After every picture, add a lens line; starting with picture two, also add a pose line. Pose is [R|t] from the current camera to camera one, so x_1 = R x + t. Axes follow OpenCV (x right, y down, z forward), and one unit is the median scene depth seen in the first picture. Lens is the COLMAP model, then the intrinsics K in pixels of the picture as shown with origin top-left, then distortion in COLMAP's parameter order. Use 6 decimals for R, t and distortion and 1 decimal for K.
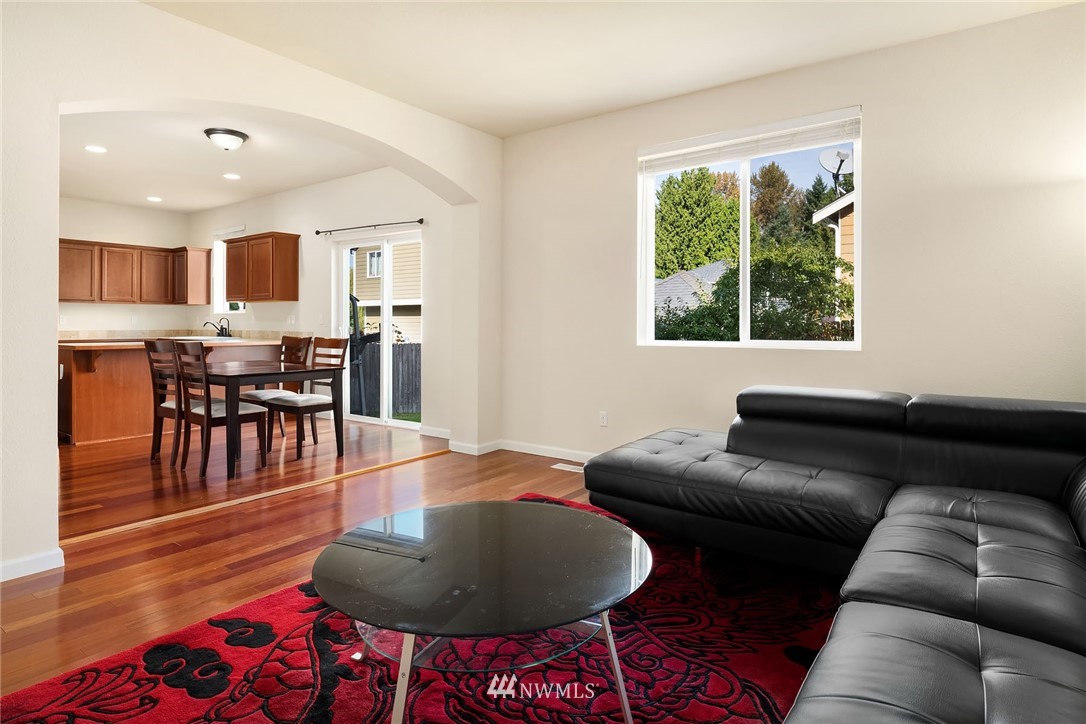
lens RADIAL K [[586.4, 0, 540.8], [0, 586.4, 325.6], [0, 0, 1]] dist [0.000915, -0.005056]
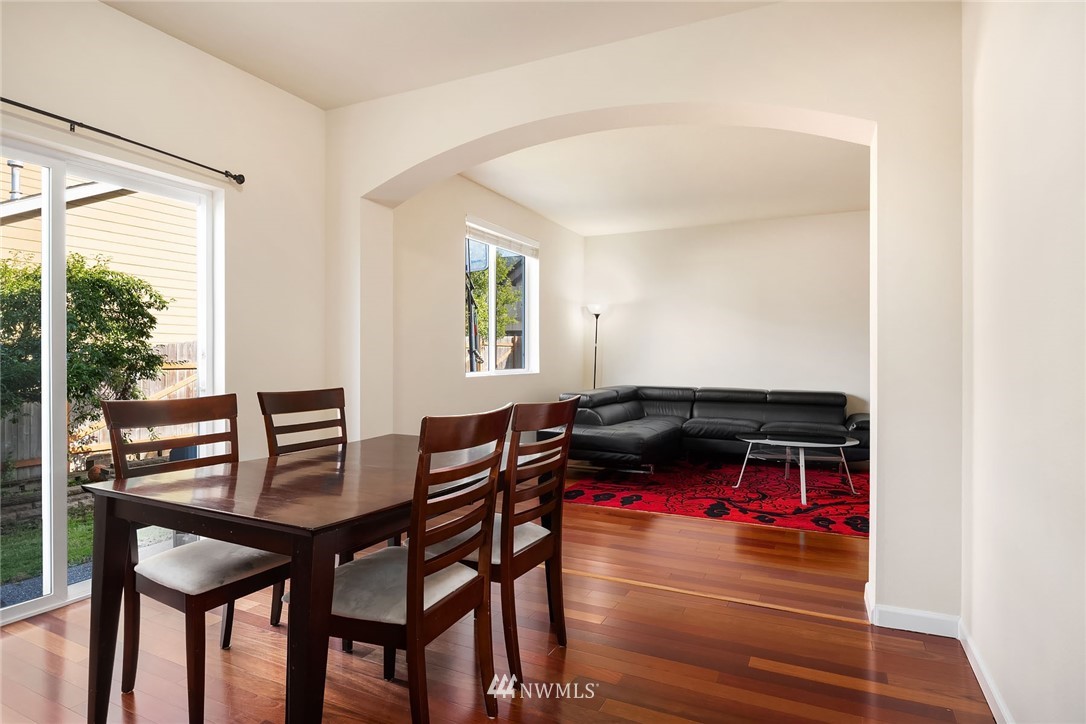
lens RADIAL K [[586.4, 0, 532.8], [0, 586.4, 368.7], [0, 0, 1]] dist [0.000915, -0.005056]
pose [[-0.155942, -0.020216, 0.987559, -0.651581], [0.003276, 0.999774, 0.020983, -0.005701], [-0.987761, 0.006507, -0.155840, 0.655047]]
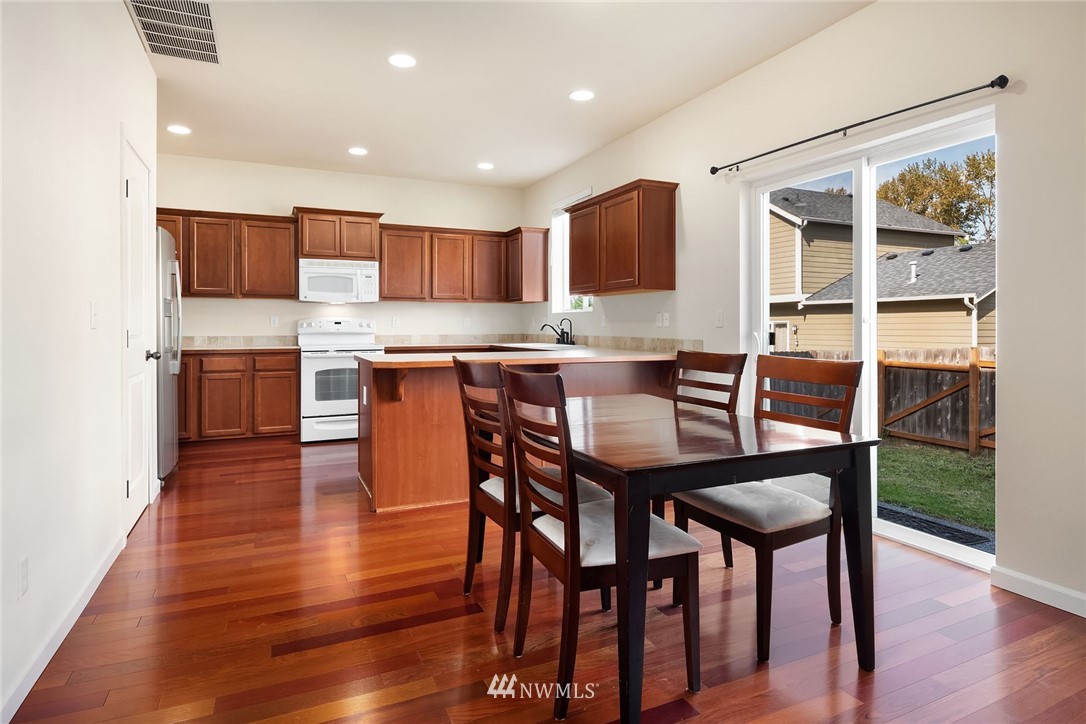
lens RADIAL K [[586.4, 0, 548.1], [0, 586.4, 329.9], [0, 0, 1]] dist [0.000915, -0.005056]
pose [[0.879946, 0.001218, -0.475072, -0.235825], [0.000440, 0.999994, 0.003379, -0.001557], [0.475074, -0.003182, 0.879940, 0.385536]]
